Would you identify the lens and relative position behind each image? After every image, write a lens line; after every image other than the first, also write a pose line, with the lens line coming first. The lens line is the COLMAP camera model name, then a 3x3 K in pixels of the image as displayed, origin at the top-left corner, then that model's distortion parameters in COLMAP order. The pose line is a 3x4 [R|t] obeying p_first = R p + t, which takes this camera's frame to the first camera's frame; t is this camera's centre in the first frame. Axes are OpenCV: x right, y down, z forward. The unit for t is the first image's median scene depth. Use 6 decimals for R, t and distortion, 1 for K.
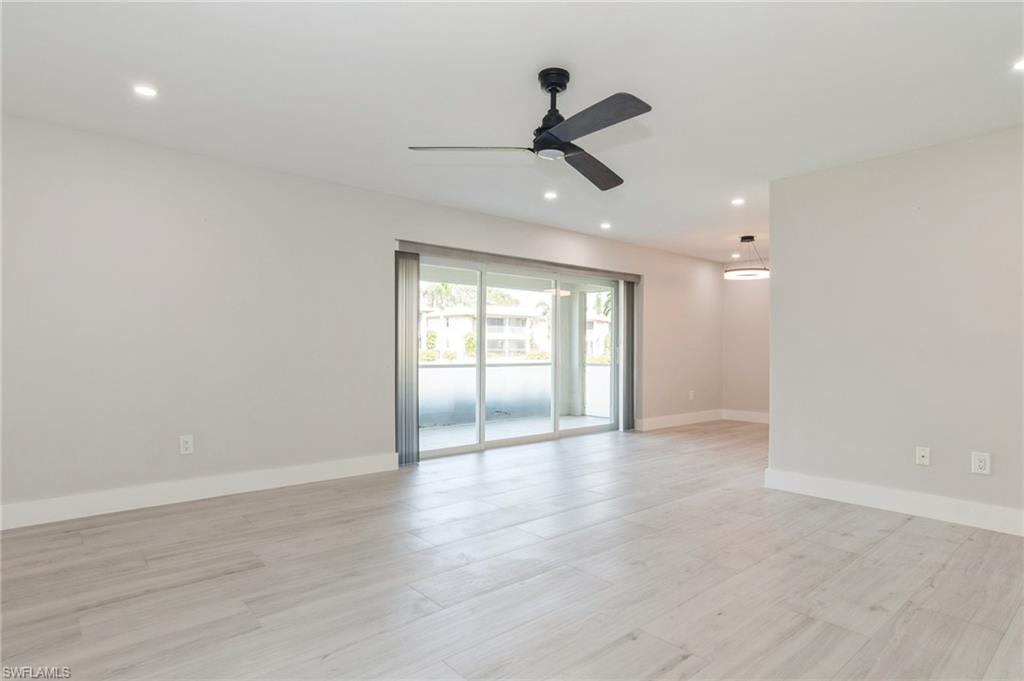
lens RADIAL K [[559.3, 0, 508.3], [0, 559.3, 340.1], [0, 0, 1]] dist [-0.000718, 0.001015]
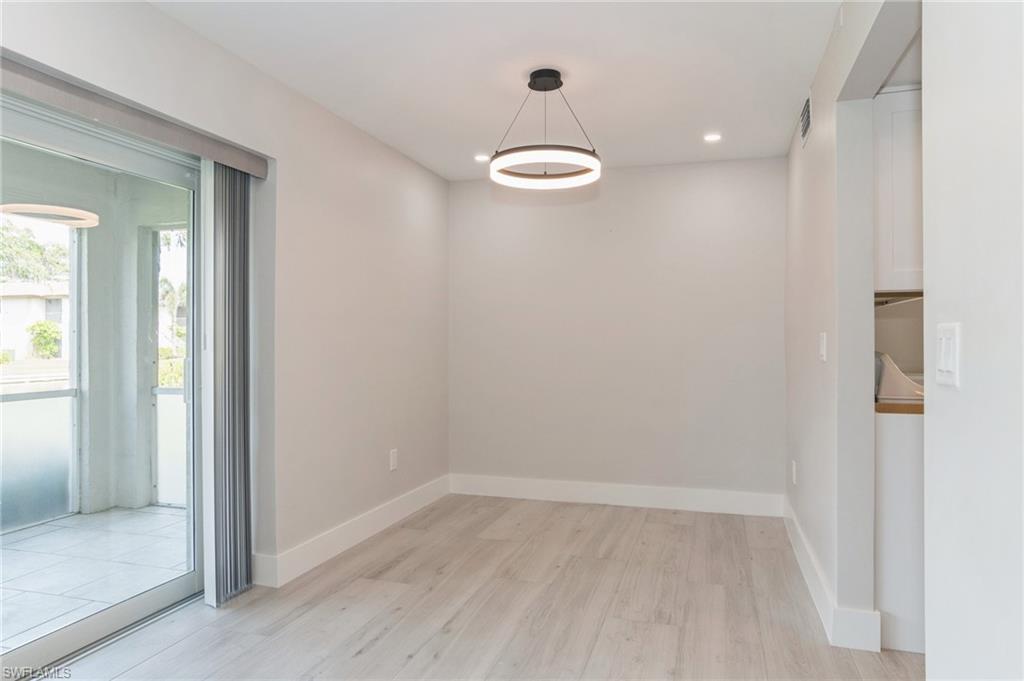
lens RADIAL K [[626.3, 0, 508.0], [0, 626.3, 340.1], [0, 0, 1]] dist [-0.007784, -0.000030]
pose [[0.853707, -0.006724, 0.520710, 0.156511], [0.000811, 0.999933, 0.011584, -0.003277], [-0.520753, -0.009467, 0.853655, 0.567011]]
